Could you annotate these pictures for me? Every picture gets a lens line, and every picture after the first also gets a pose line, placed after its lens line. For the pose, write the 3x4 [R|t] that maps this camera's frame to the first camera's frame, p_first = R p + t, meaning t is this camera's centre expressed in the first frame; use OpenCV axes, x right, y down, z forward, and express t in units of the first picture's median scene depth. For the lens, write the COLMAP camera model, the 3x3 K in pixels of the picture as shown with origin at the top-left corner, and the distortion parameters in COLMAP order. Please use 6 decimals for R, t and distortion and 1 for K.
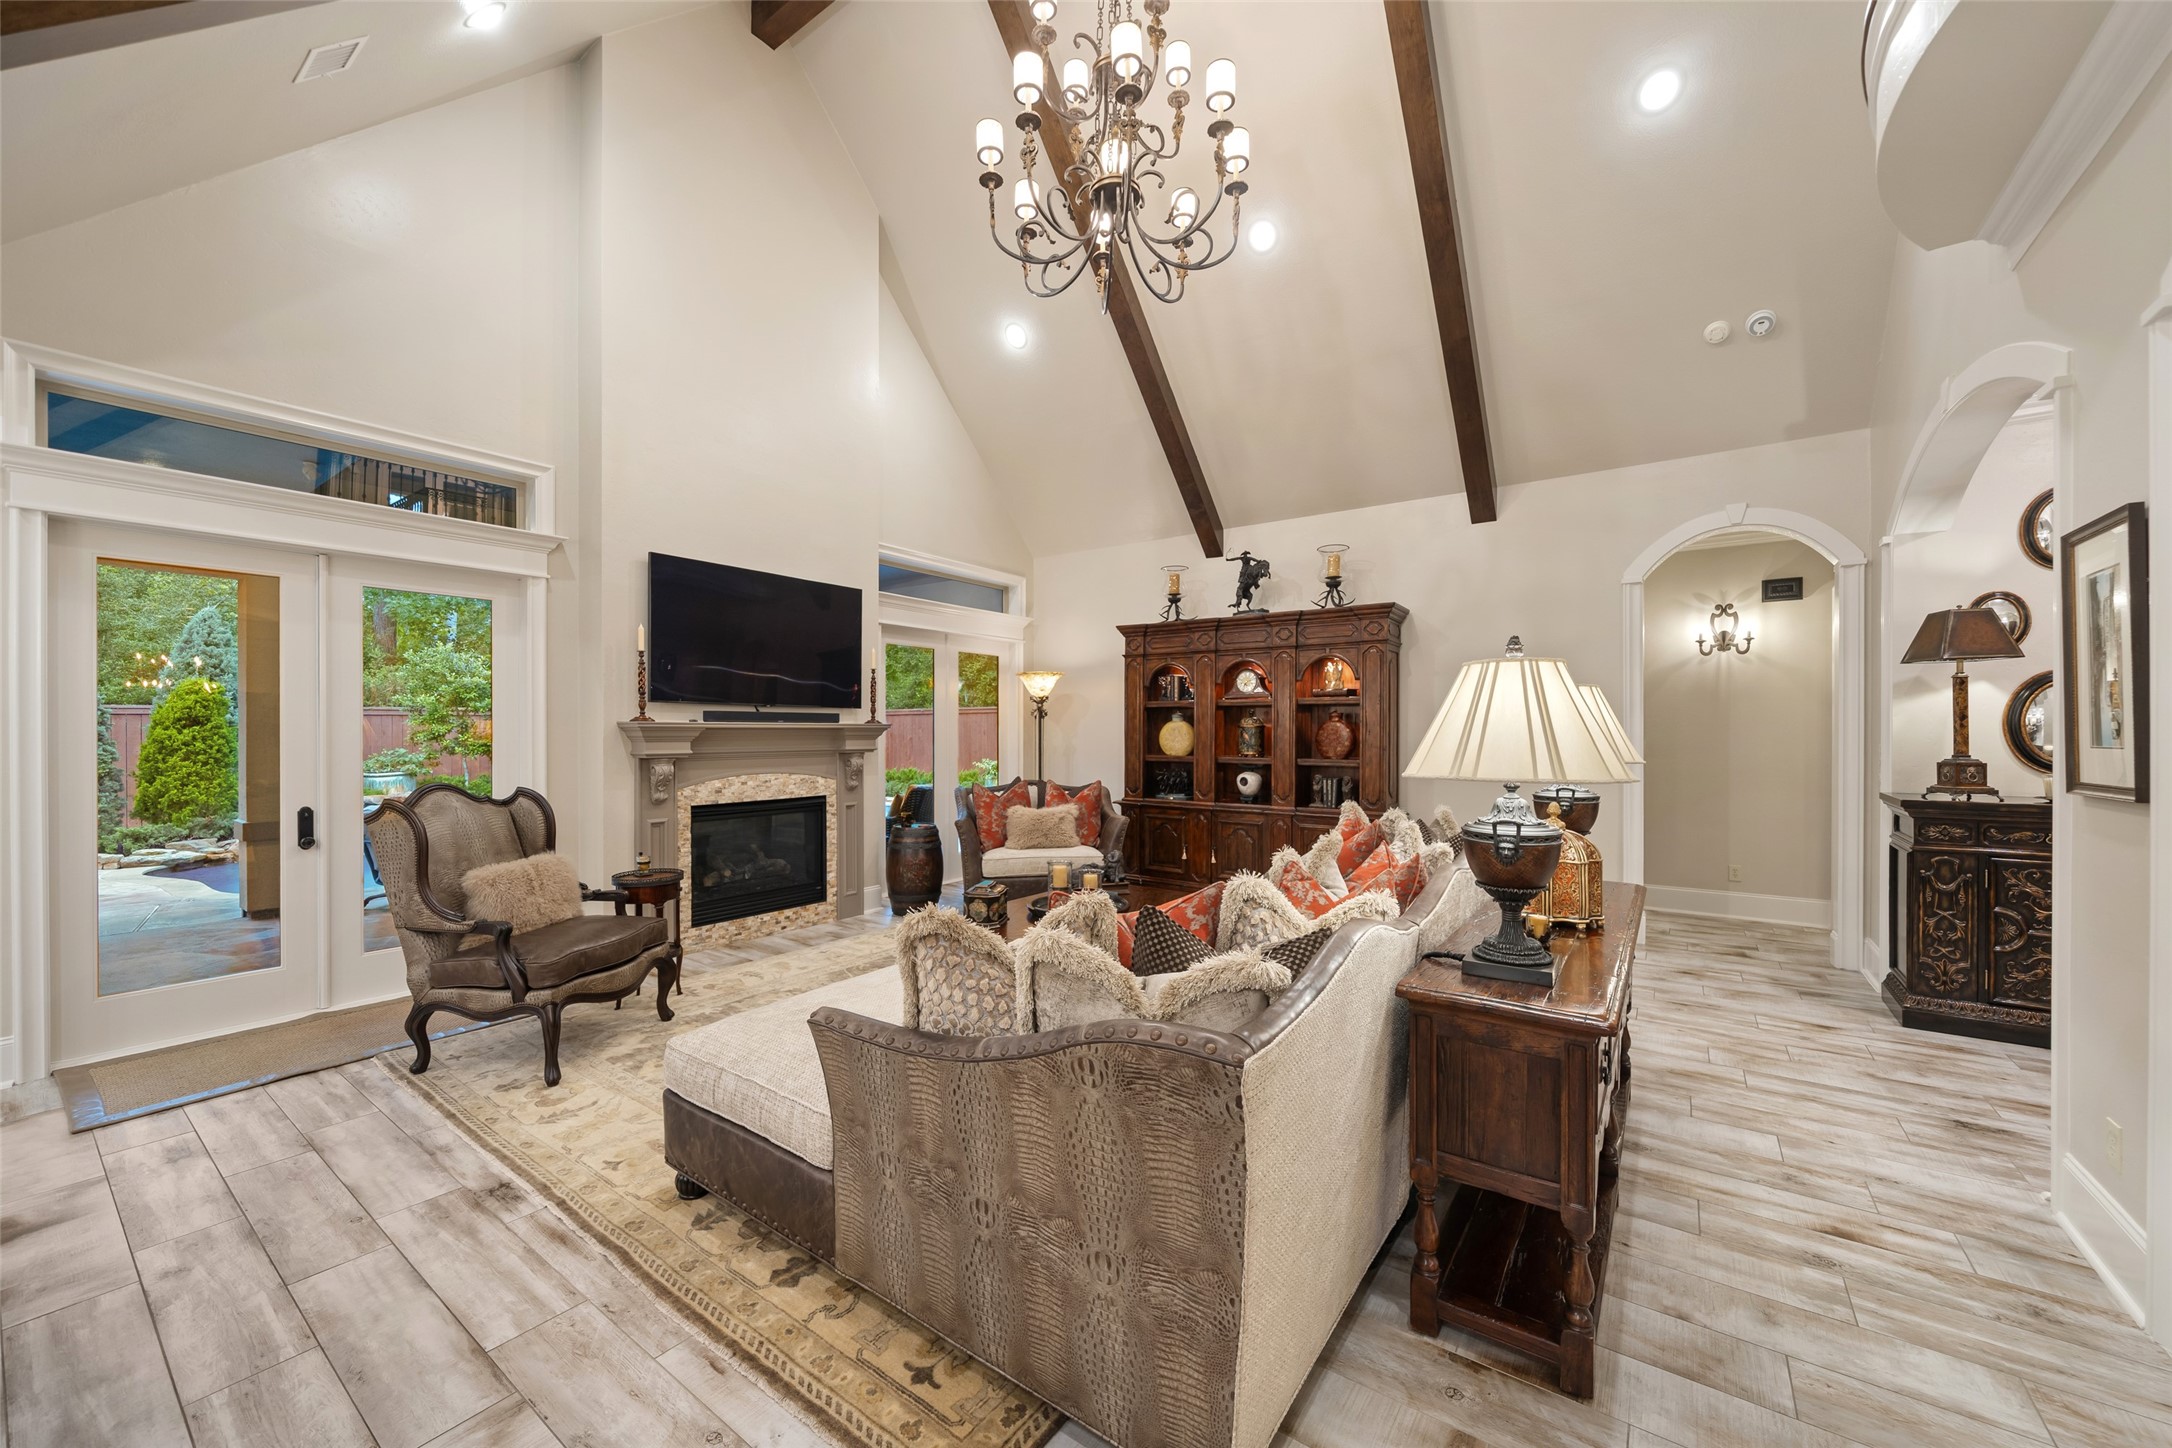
lens RADIAL K [[807.4, 0, 1091.6], [0, 807.4, 733.7], [0, 0, 1]] dist [-0.003910, -0.000266]
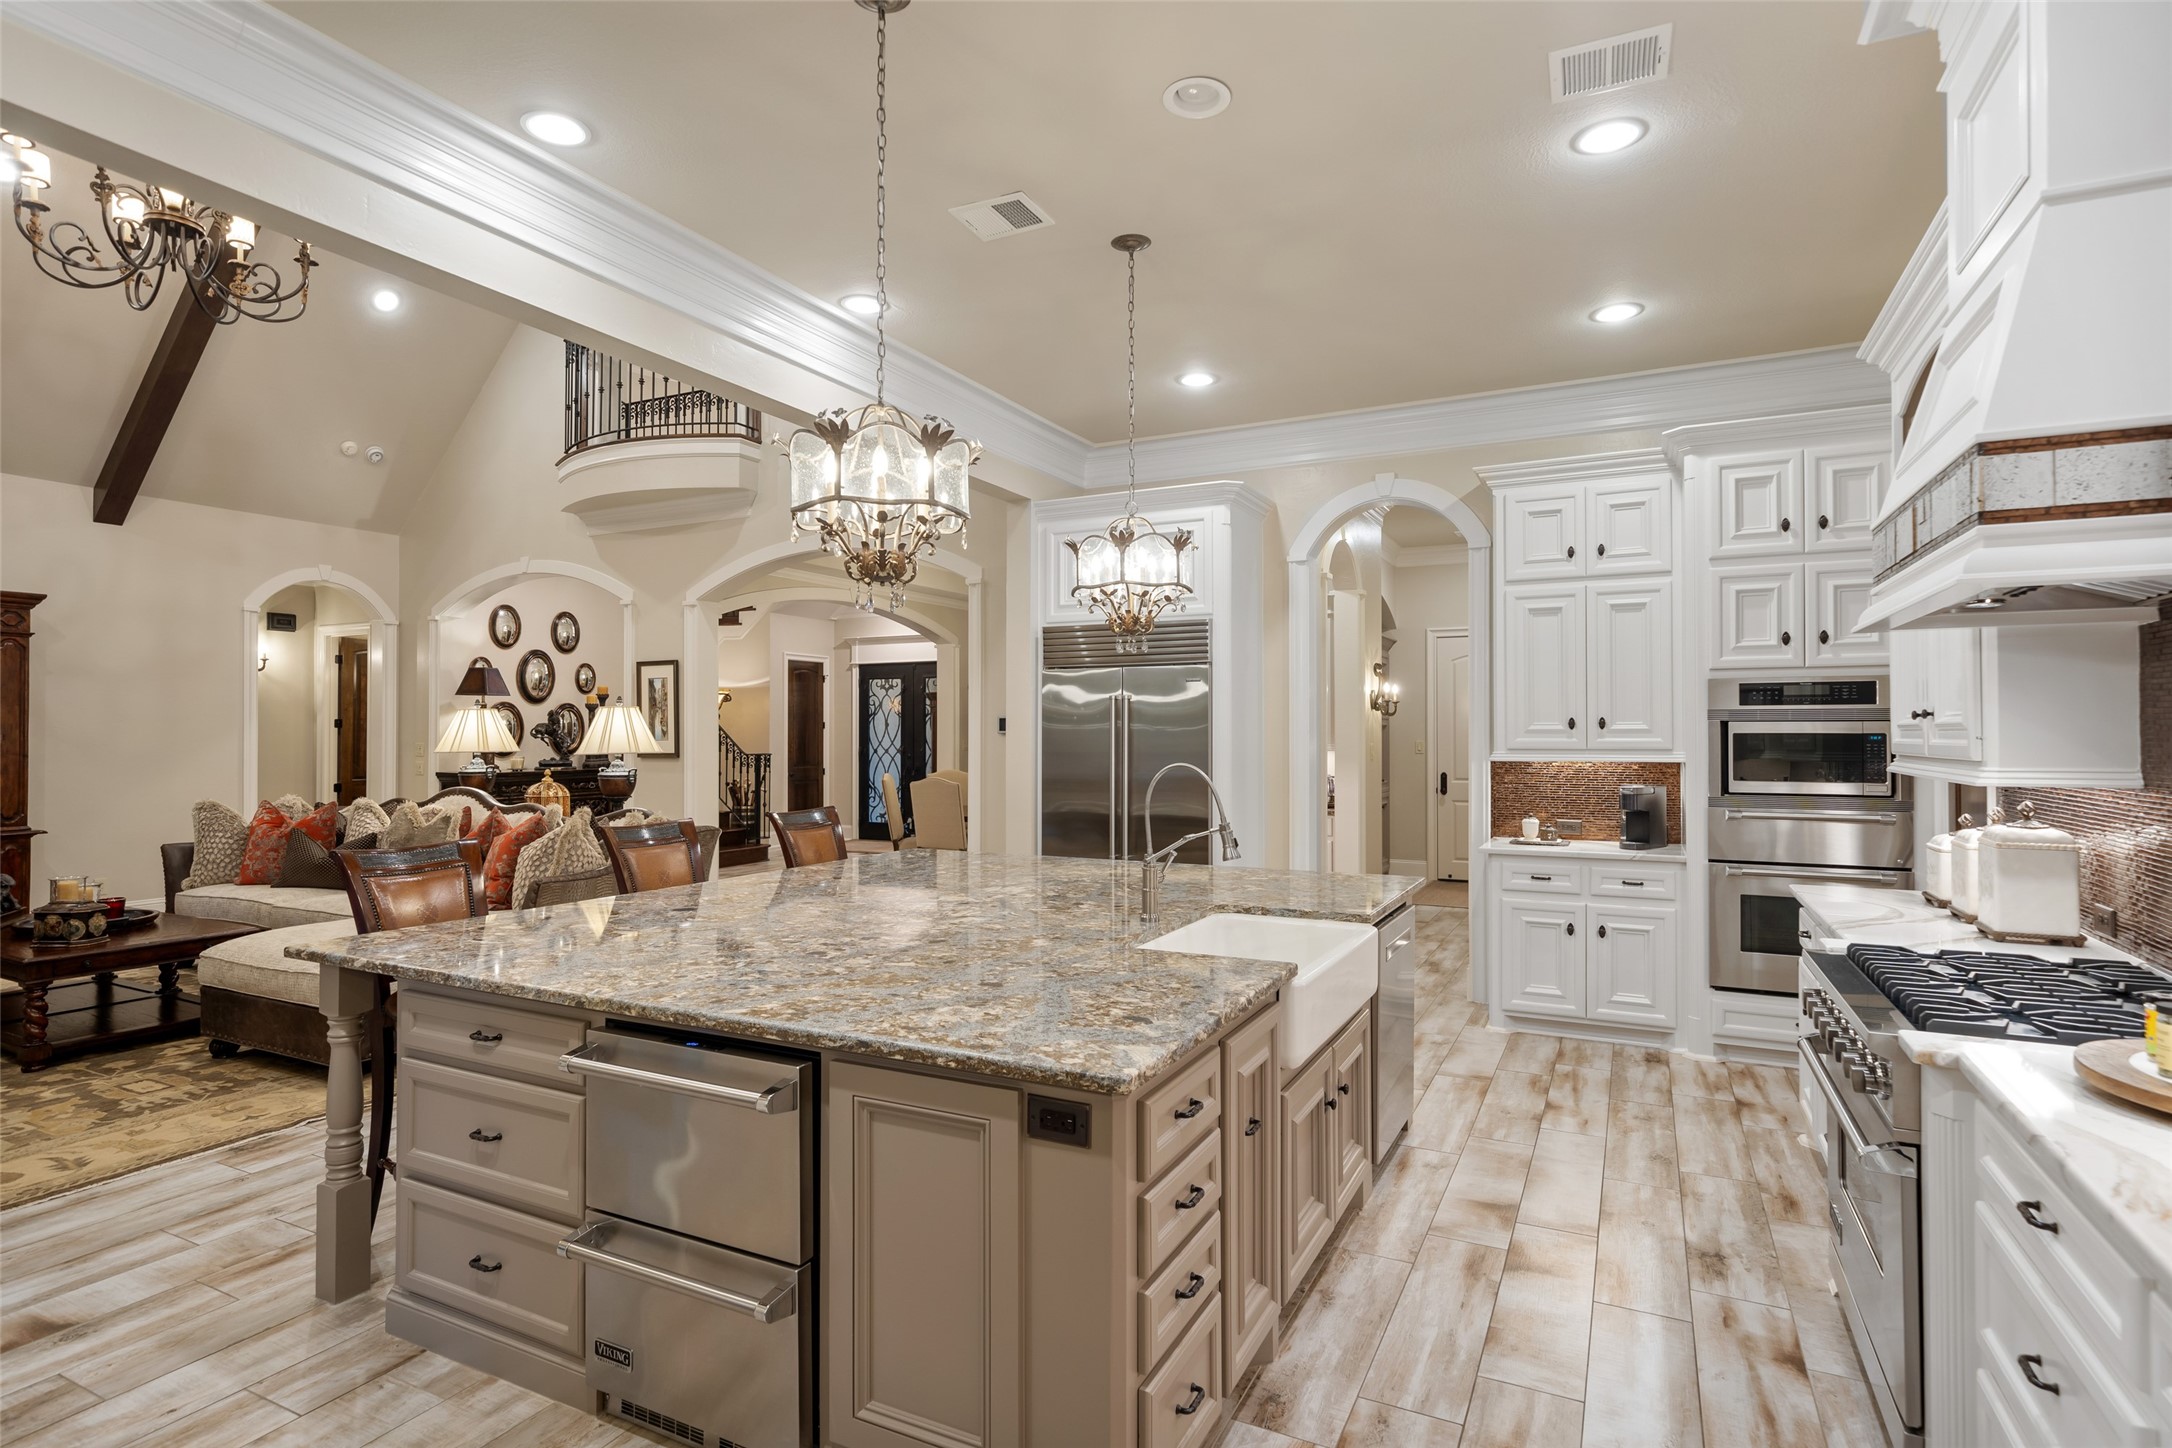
lens RADIAL K [[1098.5, 0, 1096.9], [0, 1098.5, 716.7], [0, 0, 1]] dist [-0.003968, 0.000540]
pose [[-0.169658, 0.015738, 0.985377, -1.027047], [0.005787, 0.999871, -0.014973, 0.000619], [-0.985486, 0.003162, -0.169727, 0.039370]]
